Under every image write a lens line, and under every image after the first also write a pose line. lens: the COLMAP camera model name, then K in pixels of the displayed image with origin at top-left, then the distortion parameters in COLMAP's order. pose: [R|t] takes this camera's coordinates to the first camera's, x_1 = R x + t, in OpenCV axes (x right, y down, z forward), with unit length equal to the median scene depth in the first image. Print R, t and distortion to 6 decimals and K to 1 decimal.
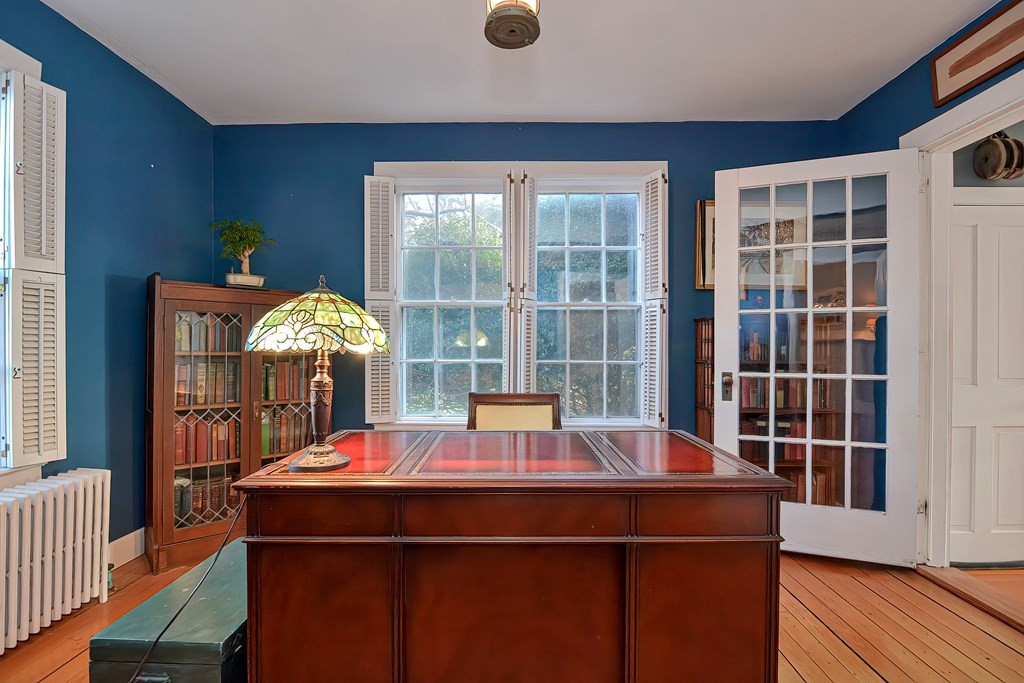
lens RADIAL K [[498.3, 0, 513.2], [0, 498.3, 344.1], [0, 0, 1]] dist [-0.007748, -0.006159]
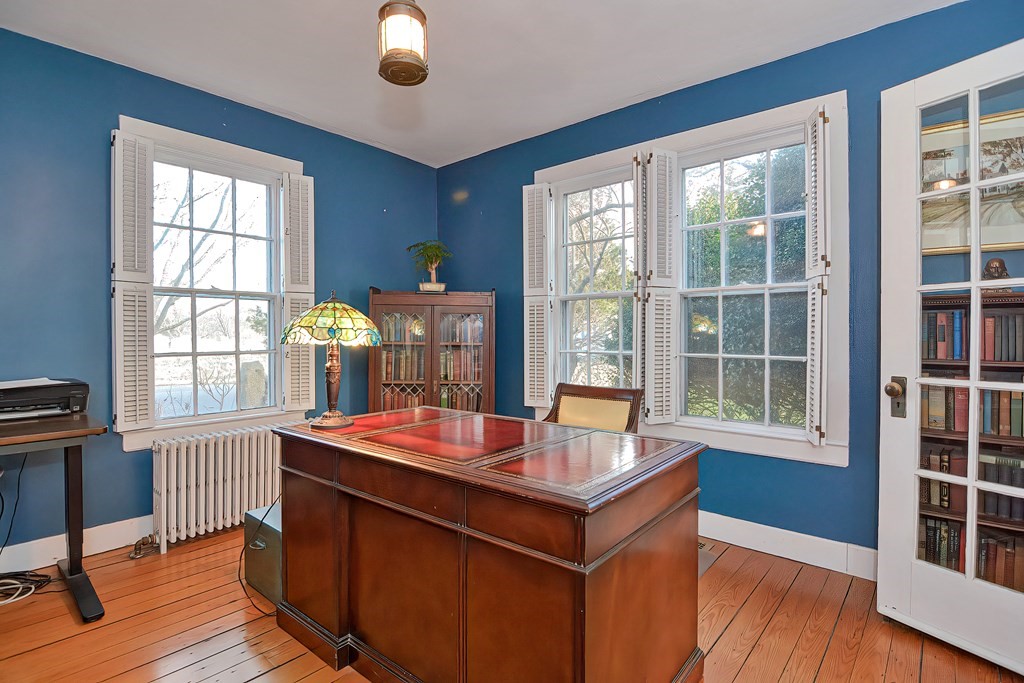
lens RADIAL K [[498.3, 0, 518.1], [0, 498.3, 339.5], [0, 0, 1]] dist [-0.007748, -0.006159]
pose [[0.776224, 0.004155, -0.630444, 0.456237], [0.006268, 0.999878, 0.014308, -0.008327], [0.630426, -0.015058, 0.776103, 0.125589]]
